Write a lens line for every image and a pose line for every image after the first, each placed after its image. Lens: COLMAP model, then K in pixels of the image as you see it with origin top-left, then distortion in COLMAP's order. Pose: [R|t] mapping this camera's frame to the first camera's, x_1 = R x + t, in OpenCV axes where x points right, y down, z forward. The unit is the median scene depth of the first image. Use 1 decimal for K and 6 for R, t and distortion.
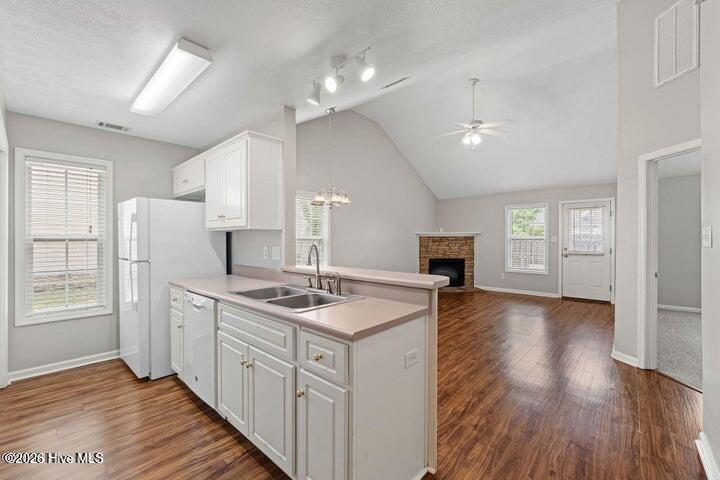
lens RADIAL K [[306.3, 0, 347.6], [0, 306.3, 241.4], [0, 0, 1]] dist [-0.015355, -0.000144]
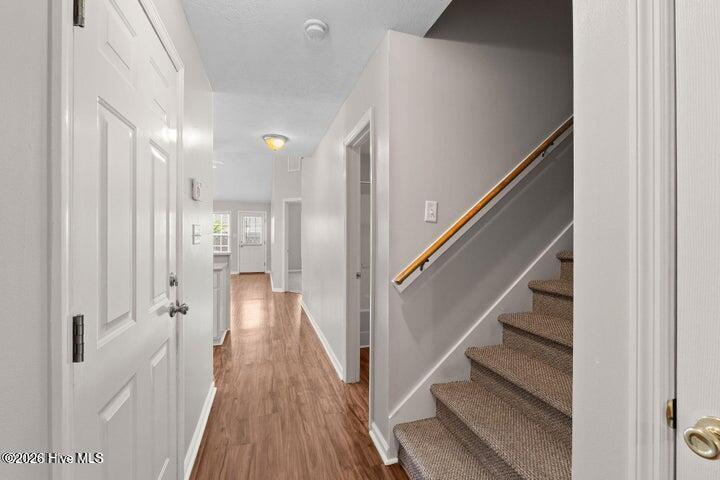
lens RADIAL K [[307.6, 0, 351.8], [0, 307.6, 236.0], [0, 0, 1]] dist [-0.001526, -0.000314]
pose [[0.512403, 0.000539, 0.858745, -0.331166], [0.002643, 0.999994, -0.002204, 0.000271], [-0.858741, 0.003399, 0.512398, -0.276868]]
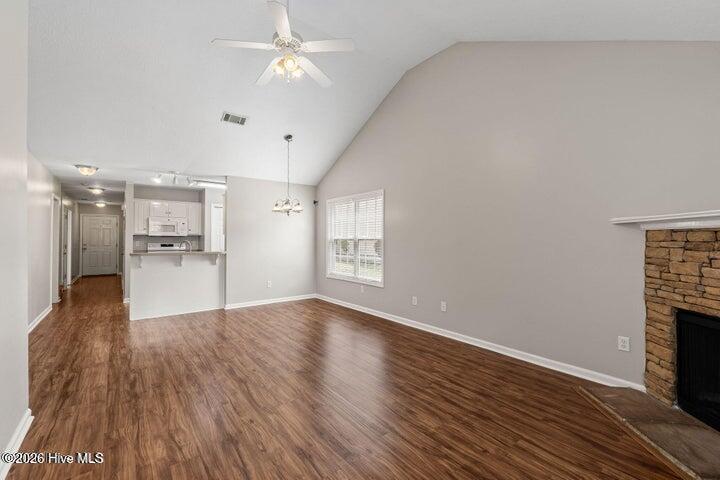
lens RADIAL K [[307.6, 0, 351.8], [0, 307.6, 236.0], [0, 0, 1]] dist [-0.001526, -0.000314]
pose [[-0.164252, -0.012937, -0.986334, 0.691816], [-0.009579, 0.999888, -0.011520, -0.004587], [0.986372, 0.007556, -0.164357, 0.869535]]
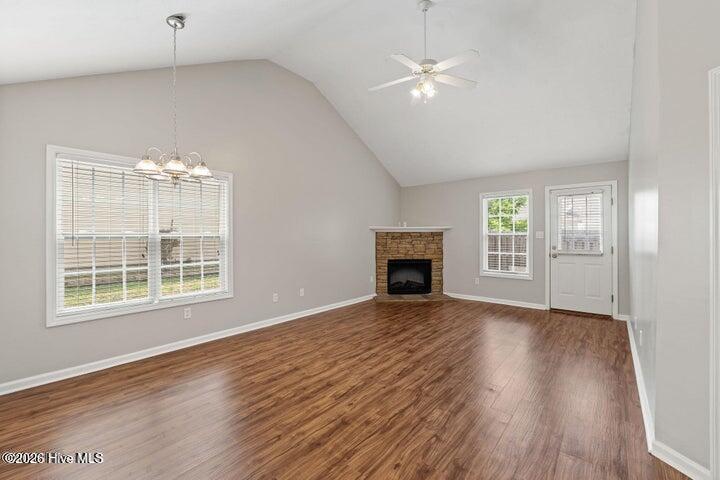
lens RADIAL K [[307.6, 0, 351.8], [0, 307.6, 236.0], [0, 0, 1]] dist [-0.001526, -0.000314]
pose [[0.998610, -0.004468, 0.052512, 0.150625], [0.004762, 0.999974, -0.005470, -0.002519], [-0.052486, 0.005712, 0.998605, 0.229833]]
